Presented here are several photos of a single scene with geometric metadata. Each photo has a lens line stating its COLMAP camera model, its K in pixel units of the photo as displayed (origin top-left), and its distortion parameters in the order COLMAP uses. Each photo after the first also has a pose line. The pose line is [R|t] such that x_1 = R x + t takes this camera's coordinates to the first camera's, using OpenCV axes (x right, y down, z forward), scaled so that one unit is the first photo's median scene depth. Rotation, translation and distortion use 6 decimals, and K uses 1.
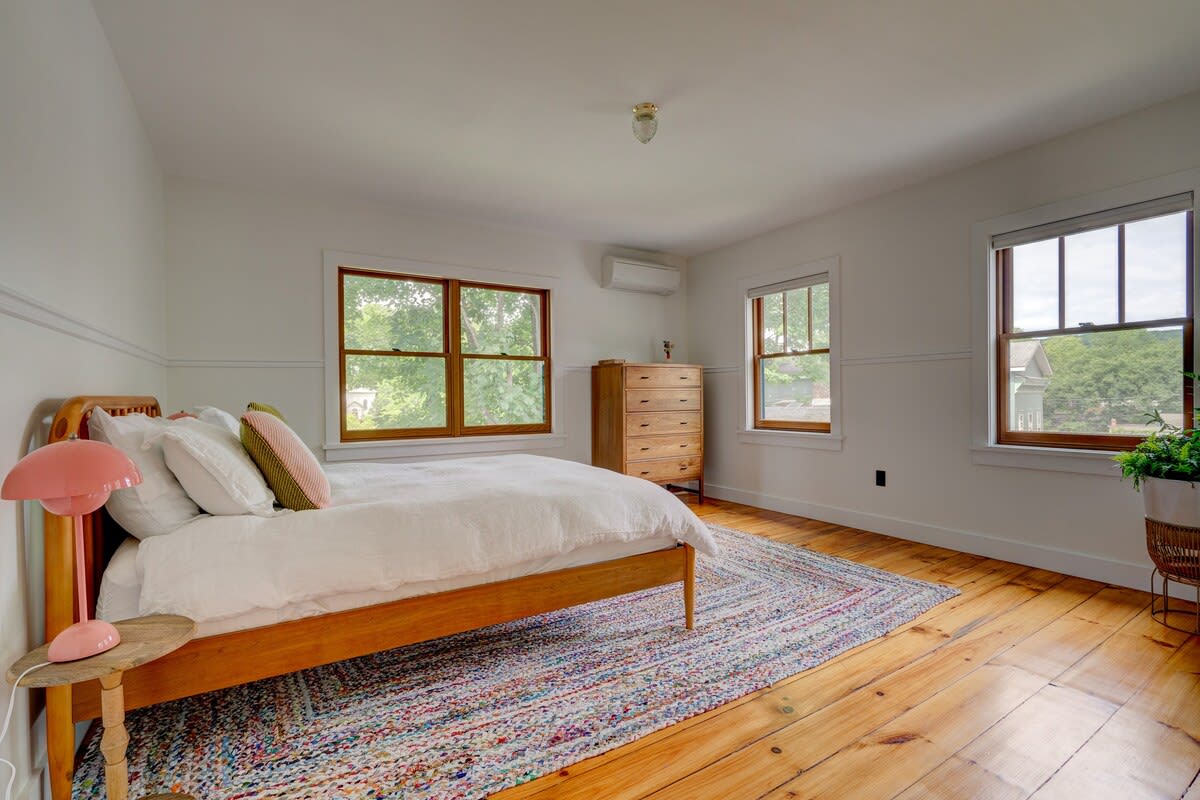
lens RADIAL K [[535.6, 0, 600.2], [0, 535.6, 400.1], [0, 0, 1]] dist [-0.010964, 0.002004]
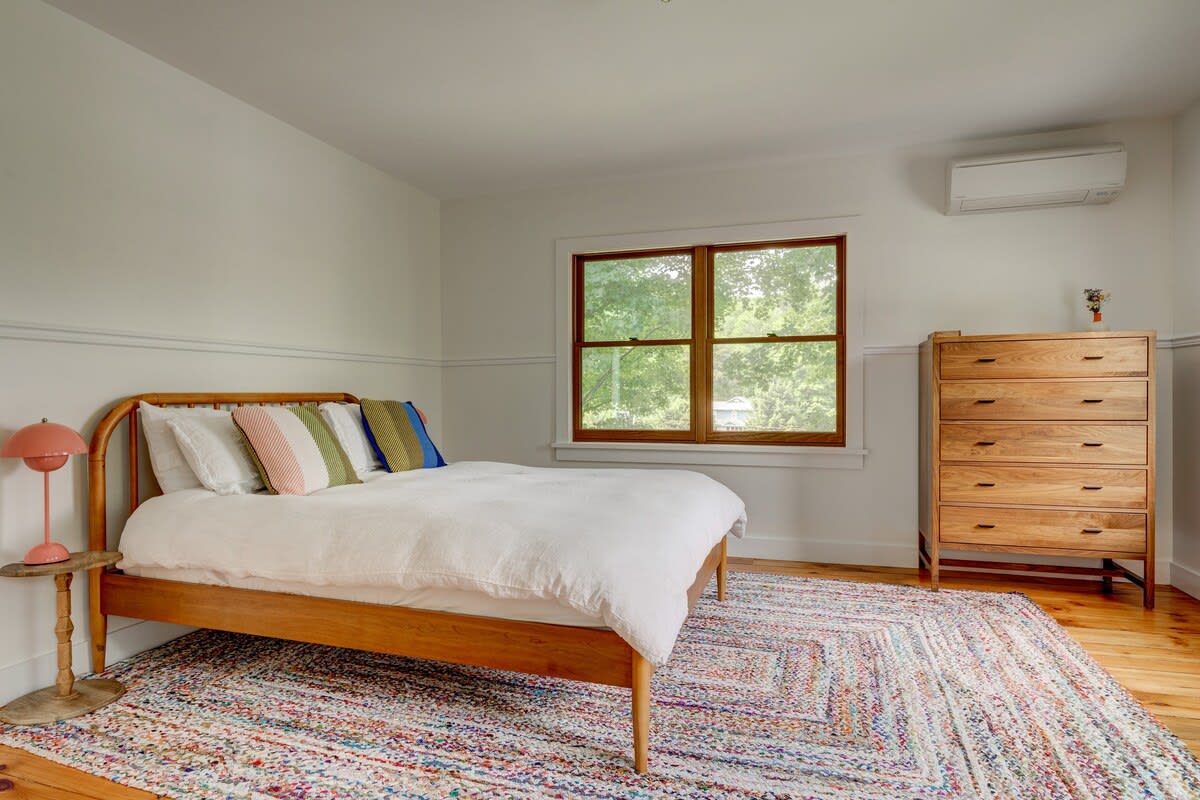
lens RADIAL K [[659.5, 0, 599.2], [0, 659.5, 397.8], [0, 0, 1]] dist [-0.000464, 0.002647]
pose [[0.647633, 0.007408, -0.761917, 0.558404], [-0.004880, 0.999973, 0.005575, -0.006039], [0.761937, 0.000108, 0.647651, 0.365429]]
